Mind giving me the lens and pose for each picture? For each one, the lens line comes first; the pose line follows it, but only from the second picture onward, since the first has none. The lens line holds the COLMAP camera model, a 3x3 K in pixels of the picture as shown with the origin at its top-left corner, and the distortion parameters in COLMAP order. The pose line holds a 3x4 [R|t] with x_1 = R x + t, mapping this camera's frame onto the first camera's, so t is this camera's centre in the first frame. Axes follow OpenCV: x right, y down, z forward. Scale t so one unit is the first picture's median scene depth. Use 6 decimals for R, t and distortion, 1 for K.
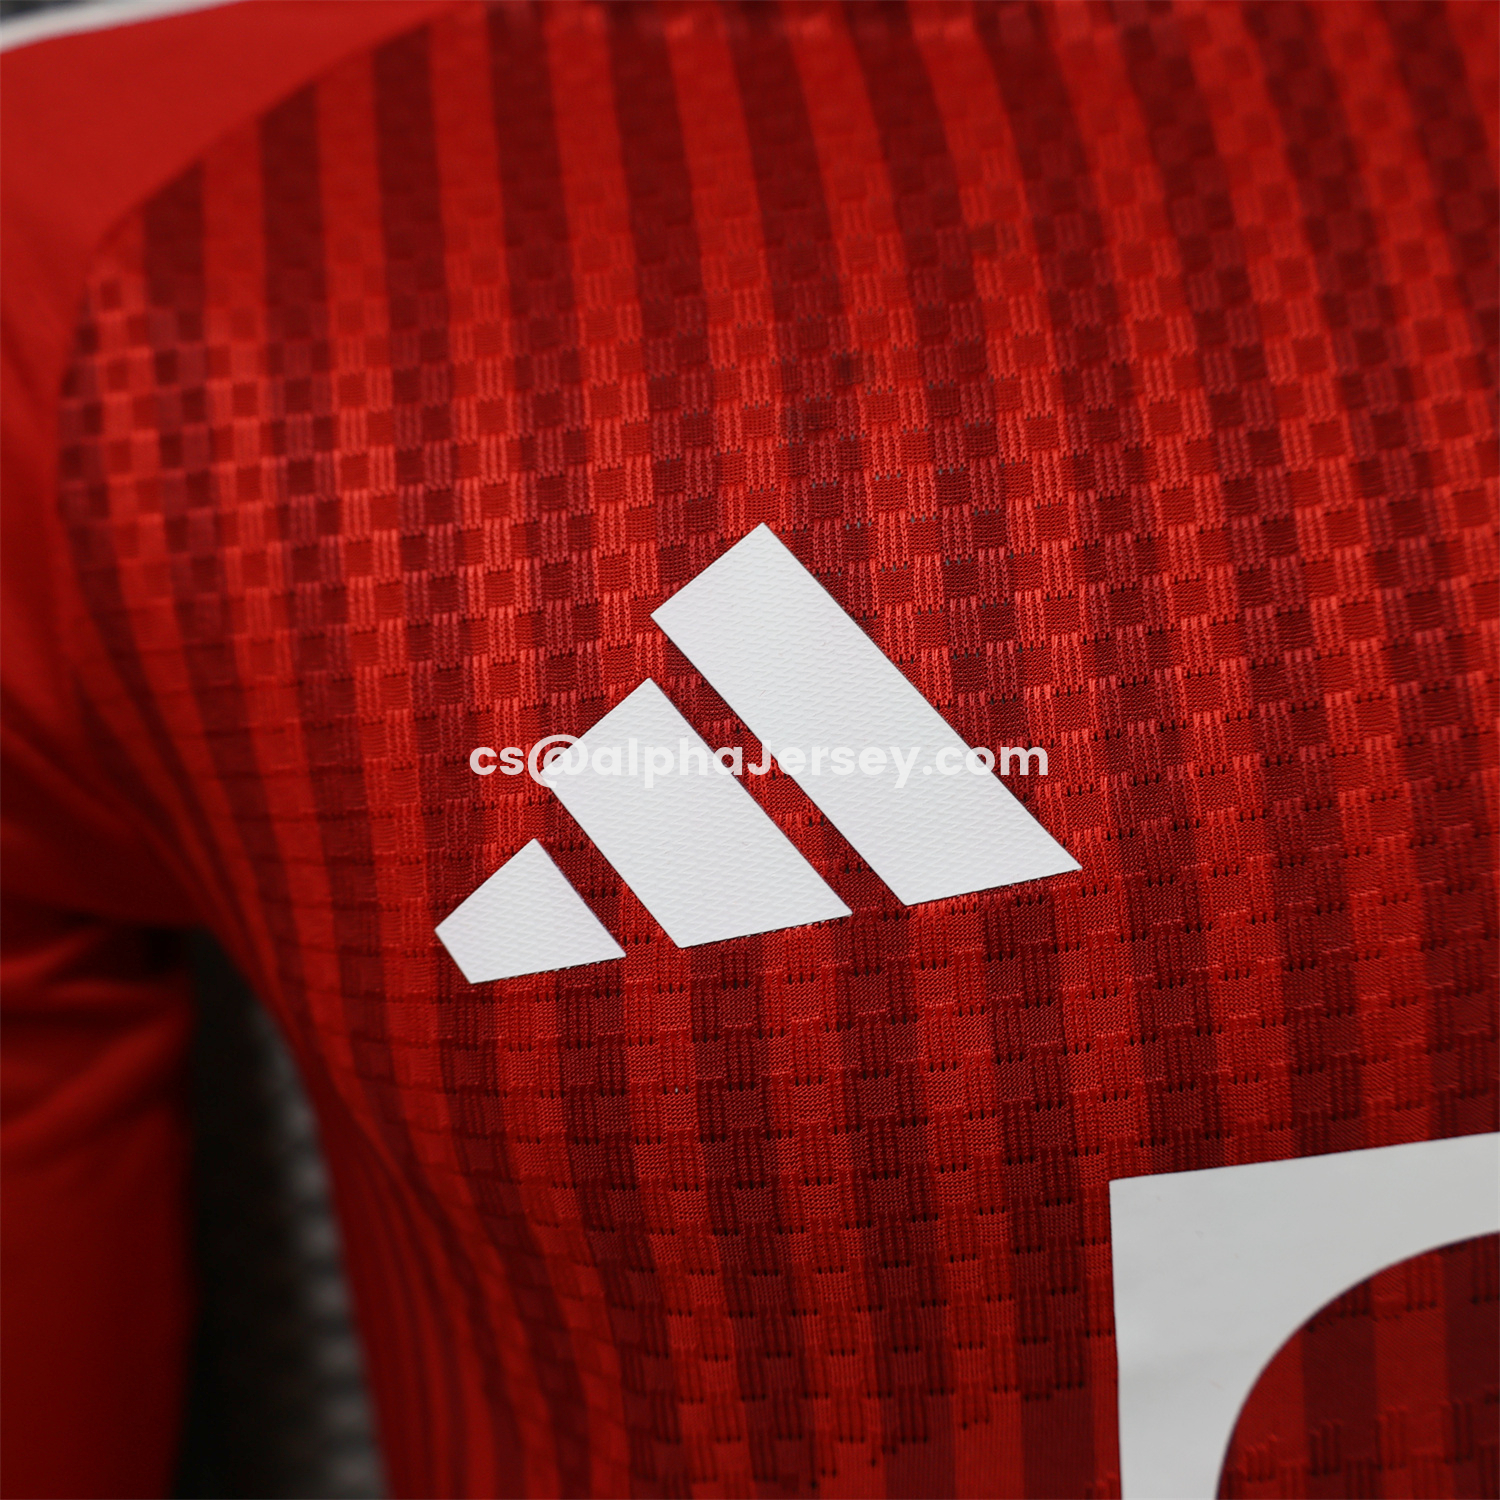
lens RADIAL K [[1542.5, 0, 761.3], [0, 1542.5, 736.4], [0, 0, 1]] dist [0.012118, 0.000000]
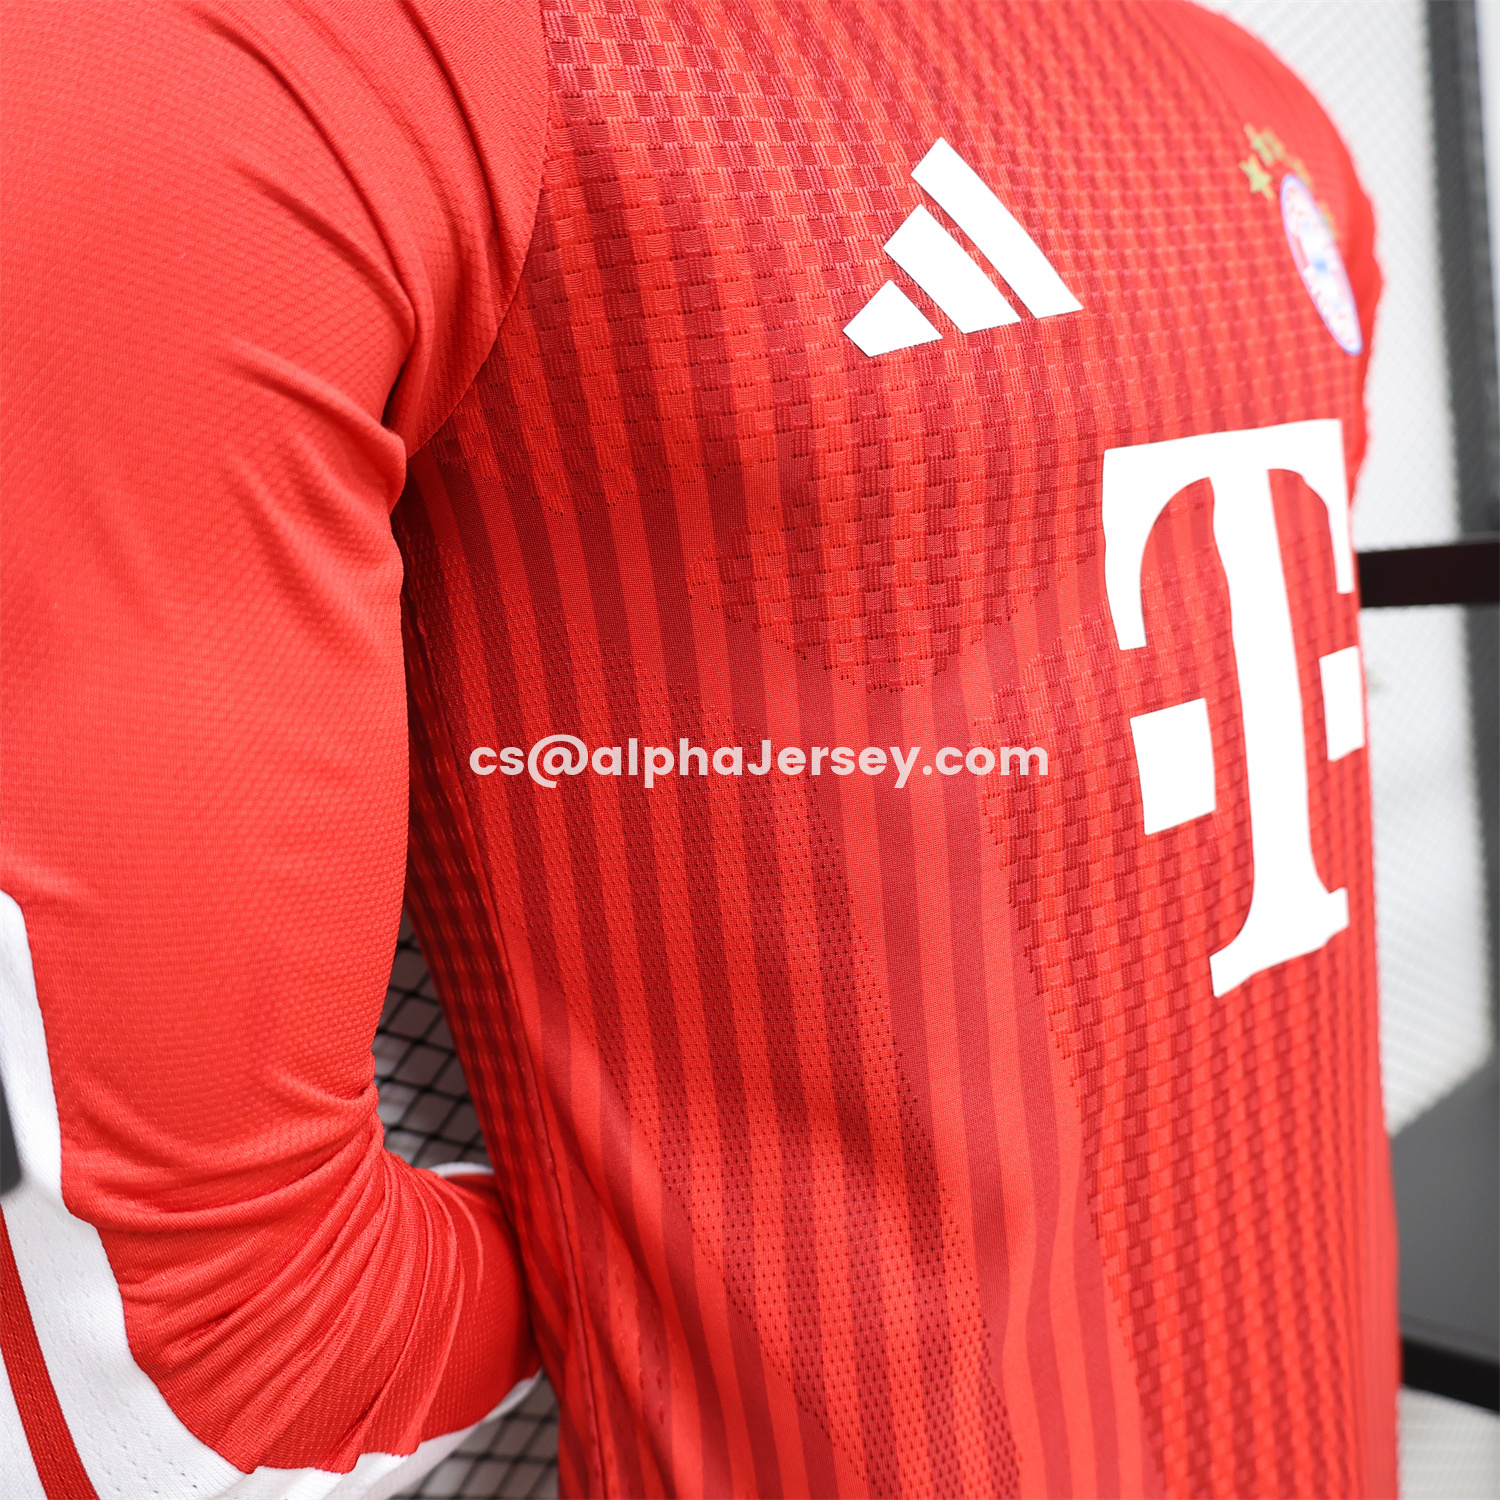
lens RADIAL K [[1542.5, 0, 748.0], [0, 1542.5, 763.0], [0, 0, 1]] dist [0.012118, 0.000000]
pose [[0.737213, -0.102556, 0.667832, -1.624559], [0.124225, 0.992137, 0.015227, 0.611725], [-0.664143, 0.071736, 0.744156, -0.272896]]
